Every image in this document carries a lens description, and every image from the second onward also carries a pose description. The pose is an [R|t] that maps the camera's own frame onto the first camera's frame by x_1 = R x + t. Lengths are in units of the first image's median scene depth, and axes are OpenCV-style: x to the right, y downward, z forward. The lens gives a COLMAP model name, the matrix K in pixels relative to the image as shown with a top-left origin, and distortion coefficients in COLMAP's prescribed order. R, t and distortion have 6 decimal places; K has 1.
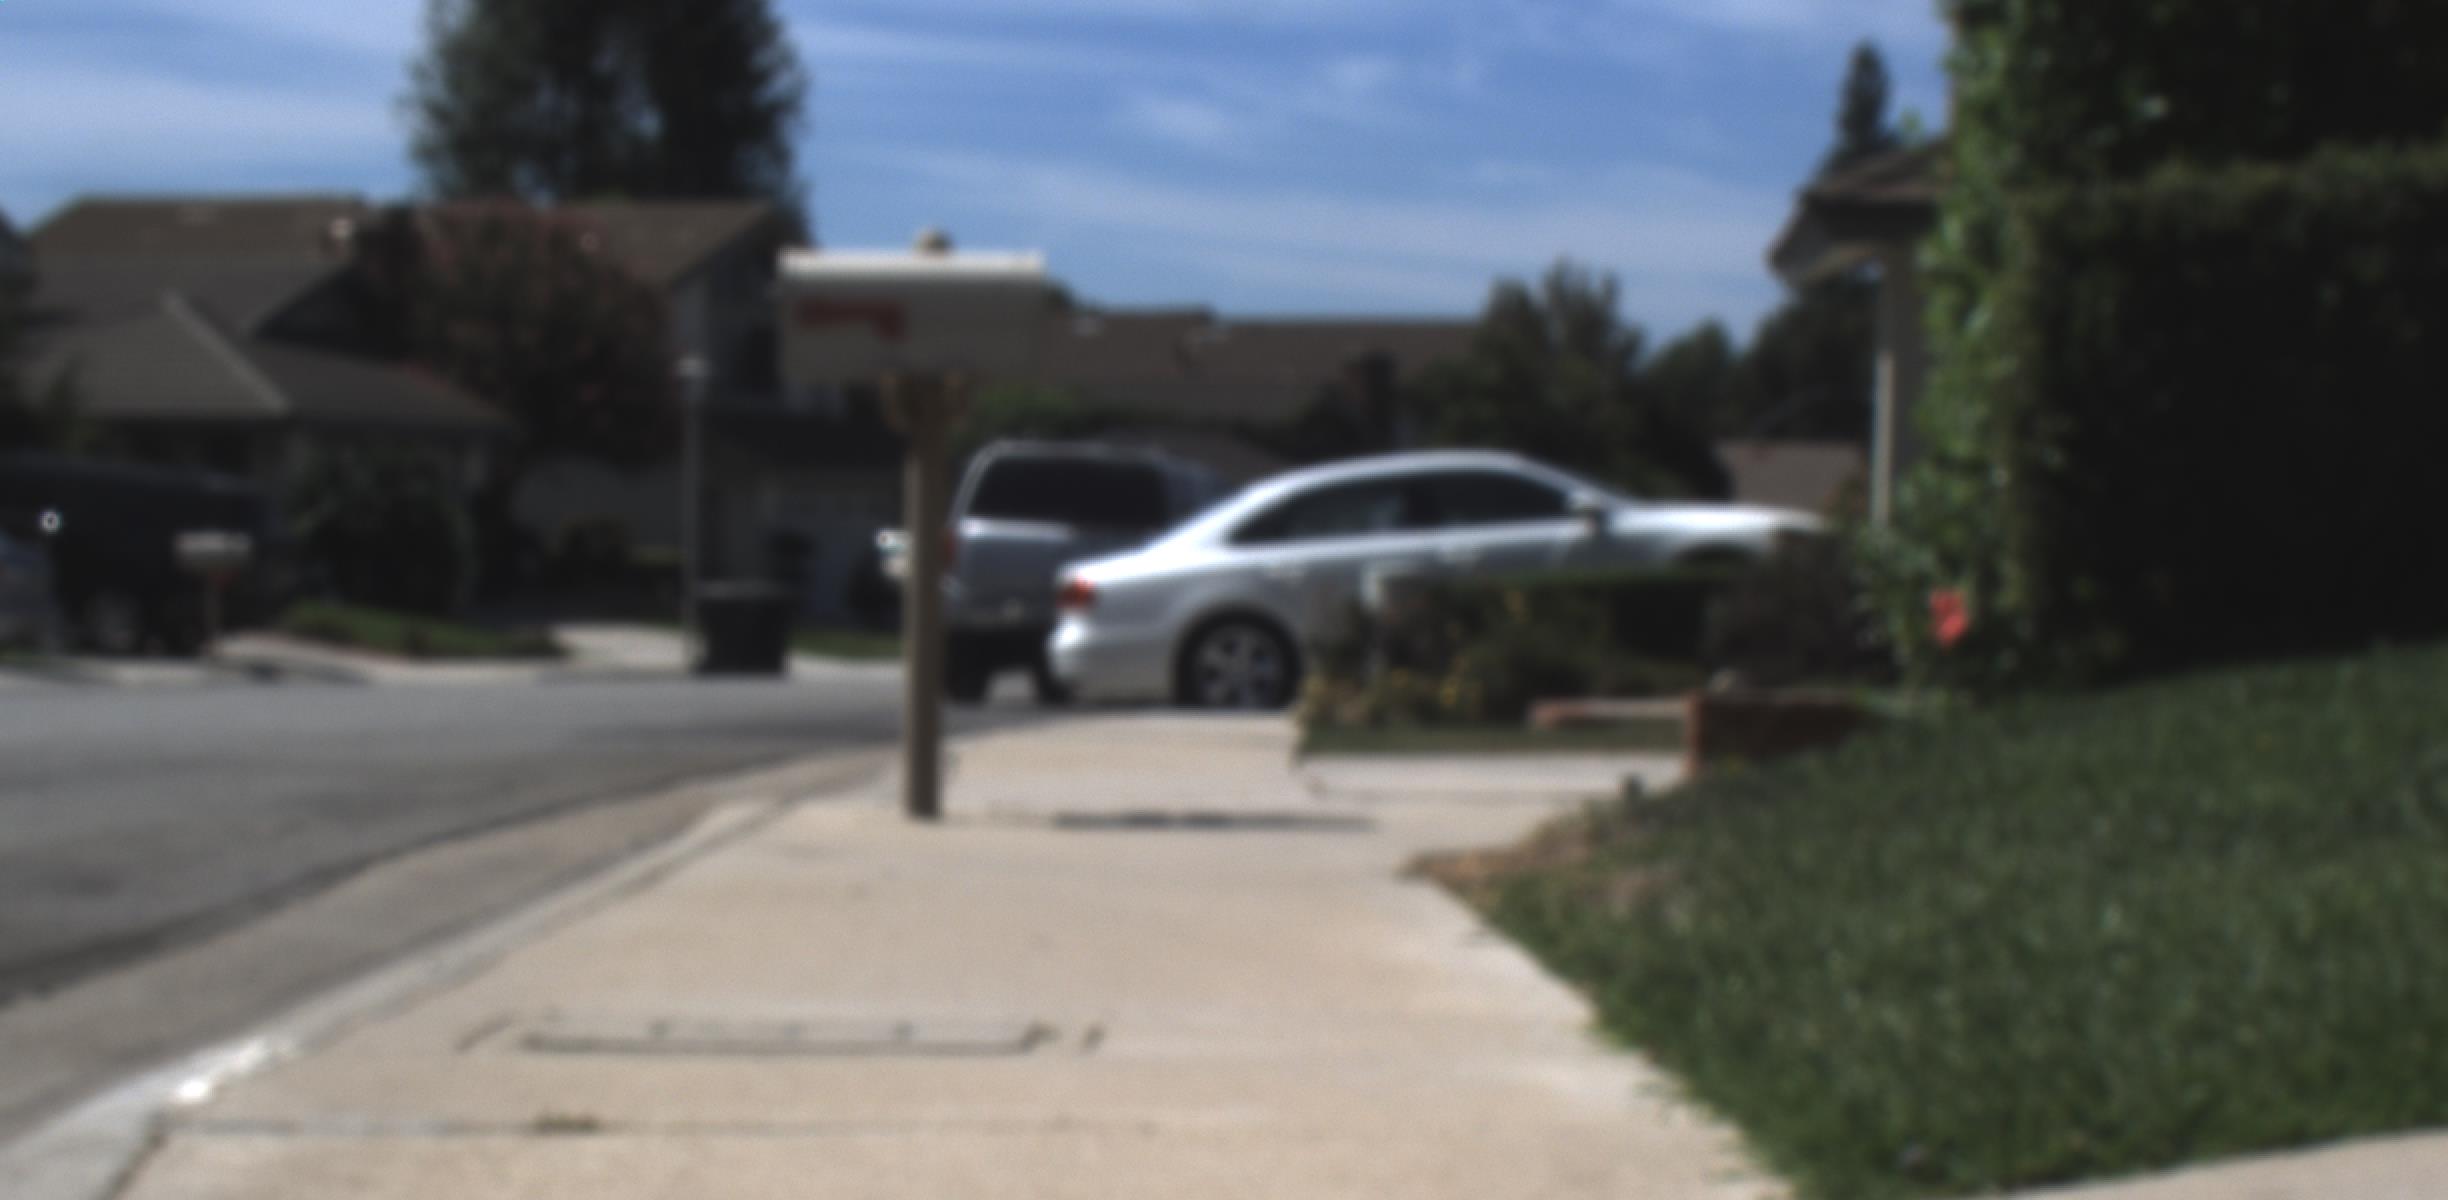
lens RADIAL K [[4657.9, 0, 1288.7], [0, 4657.9, 1023.8], [0, 0, 1]] dist [-0.188780, 0.769049]
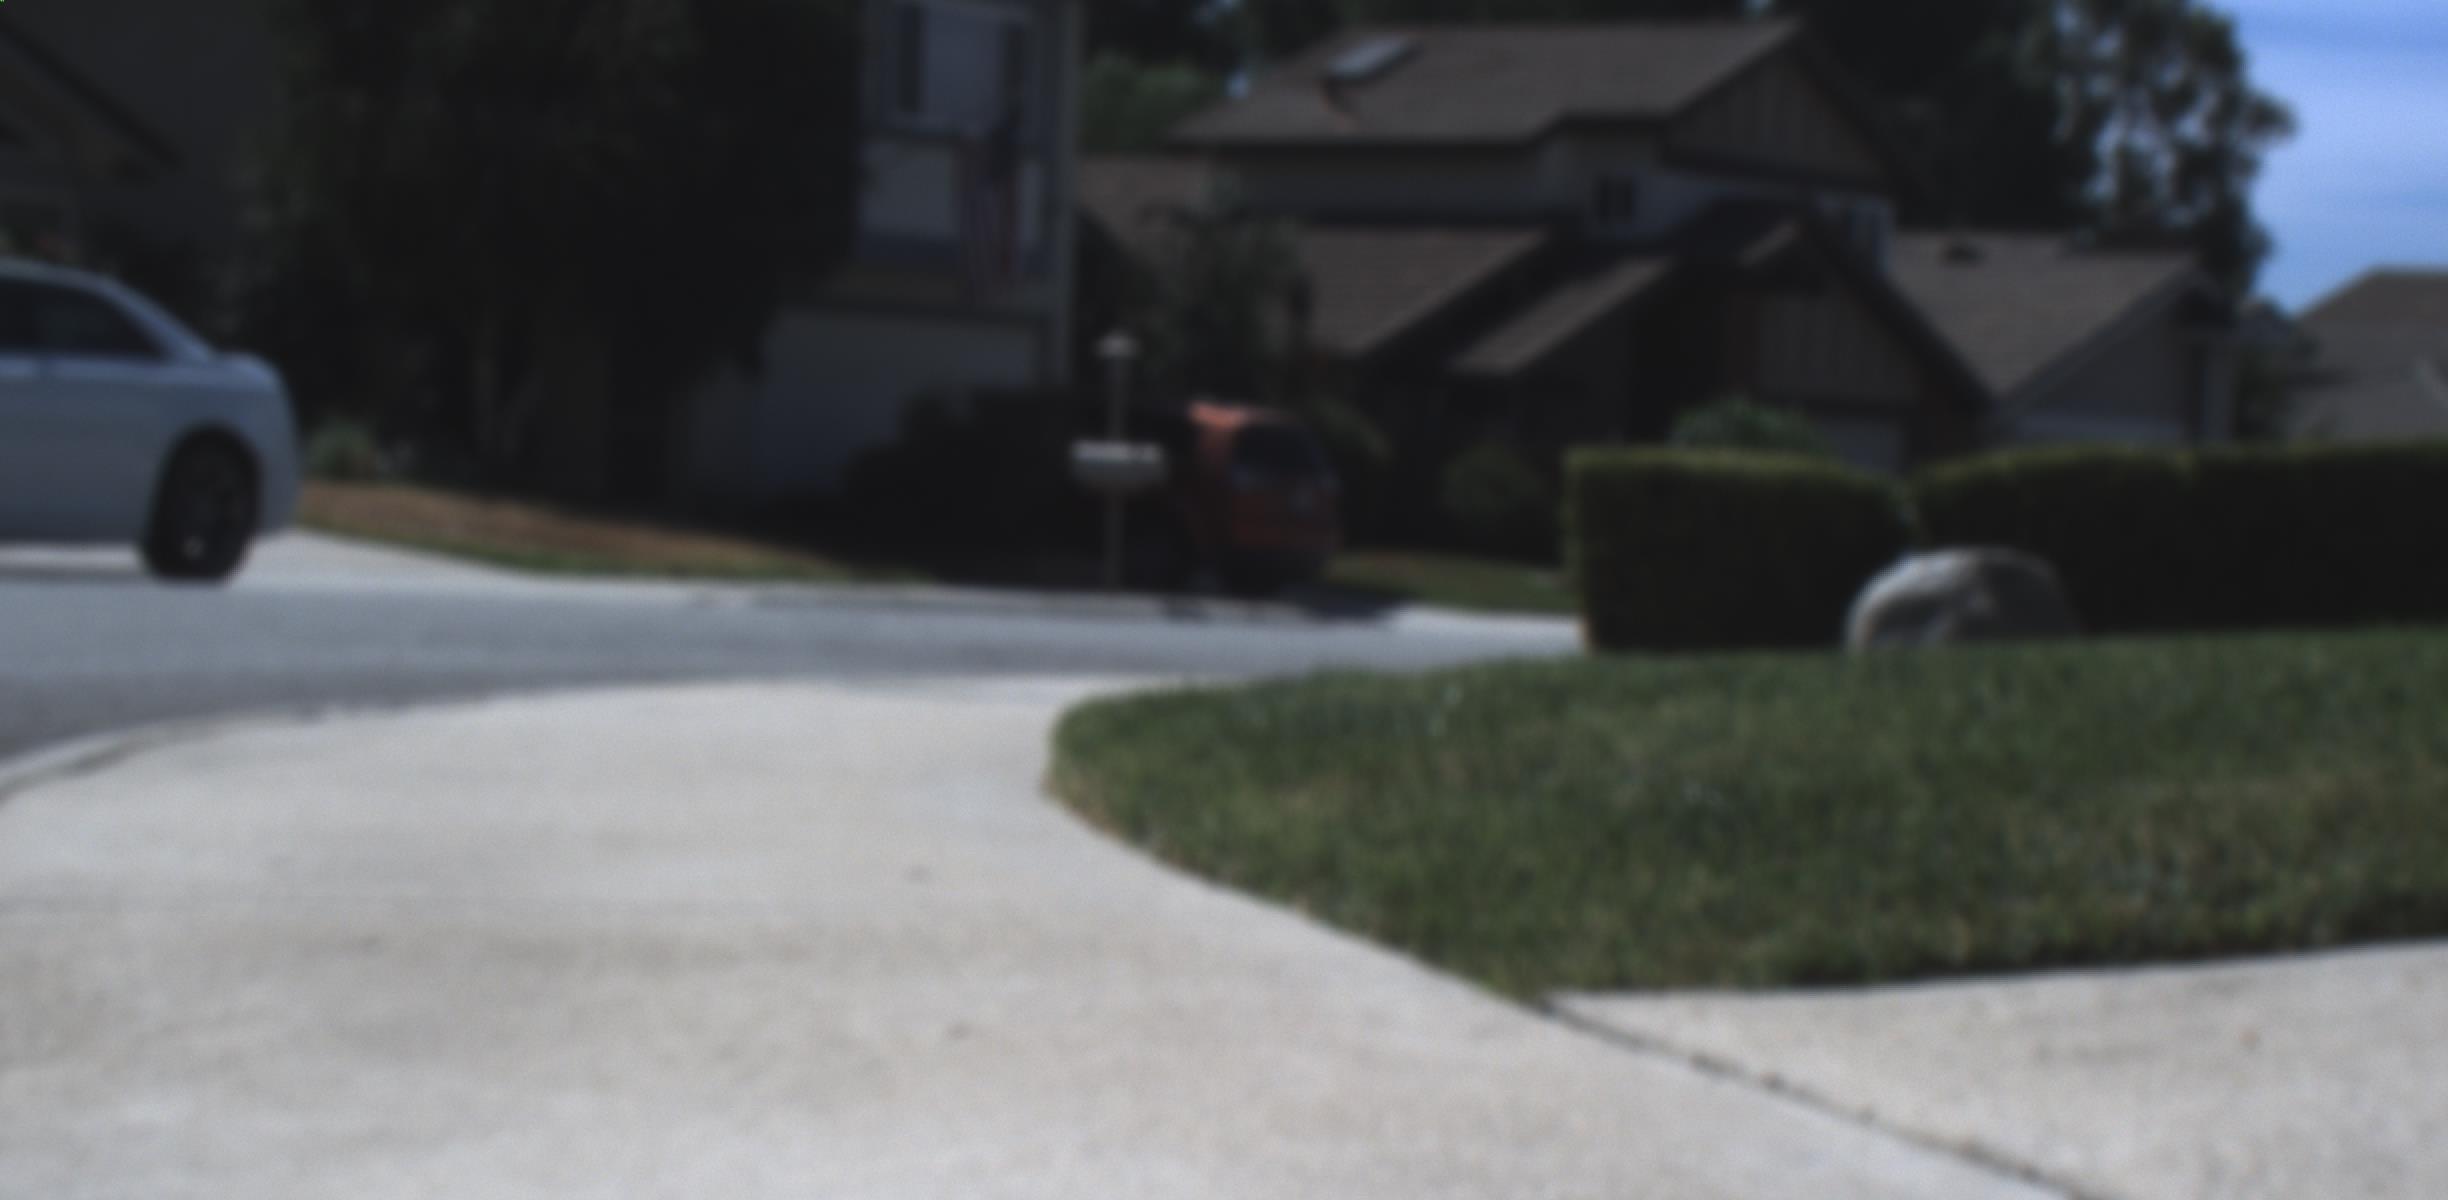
lens RADIAL K [[4657.9, 0, 1288.7], [0, 4657.9, 1023.8], [0, 0, 1]] dist [-0.188780, 0.769049]
pose [[0.878187, 0.079885, -0.471599, 0.104212], [-0.081503, 0.996528, 0.017033, 0.025340], [0.471322, 0.023479, 0.881648, -0.266784]]
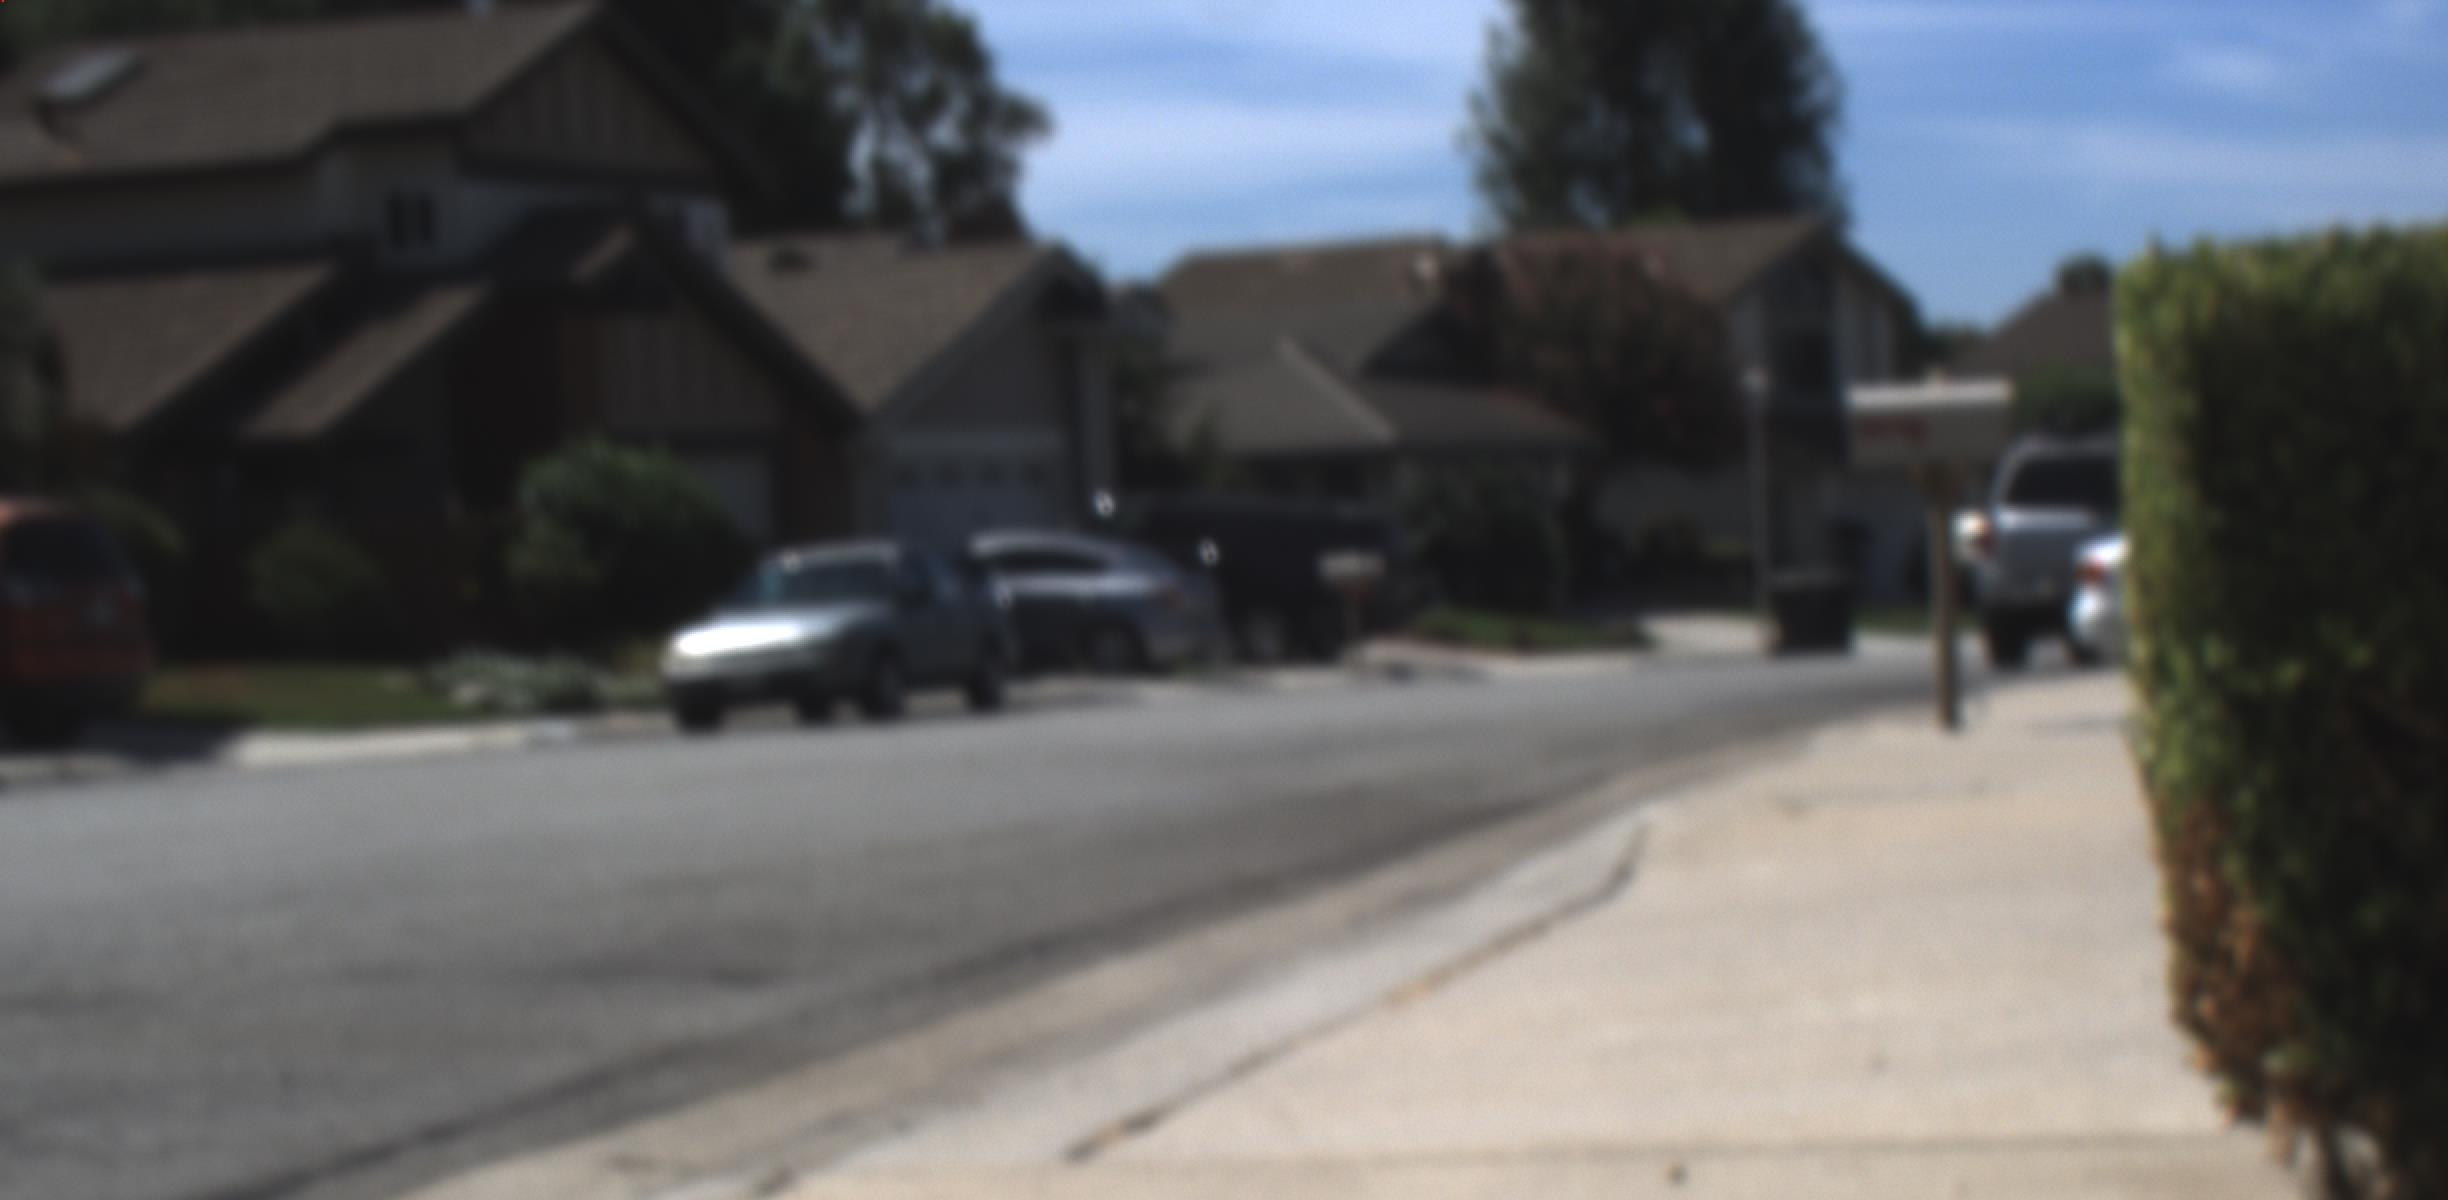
lens RADIAL K [[4657.9, 0, 1288.7], [0, 4657.9, 1023.8], [0, 0, 1]] dist [-0.188780, 0.769049]
pose [[0.972736, -0.037335, -0.228890, 0.012106], [0.038269, 0.999267, -0.000358, 0.009498], [0.228736, -0.008411, 0.973452, -0.120182]]
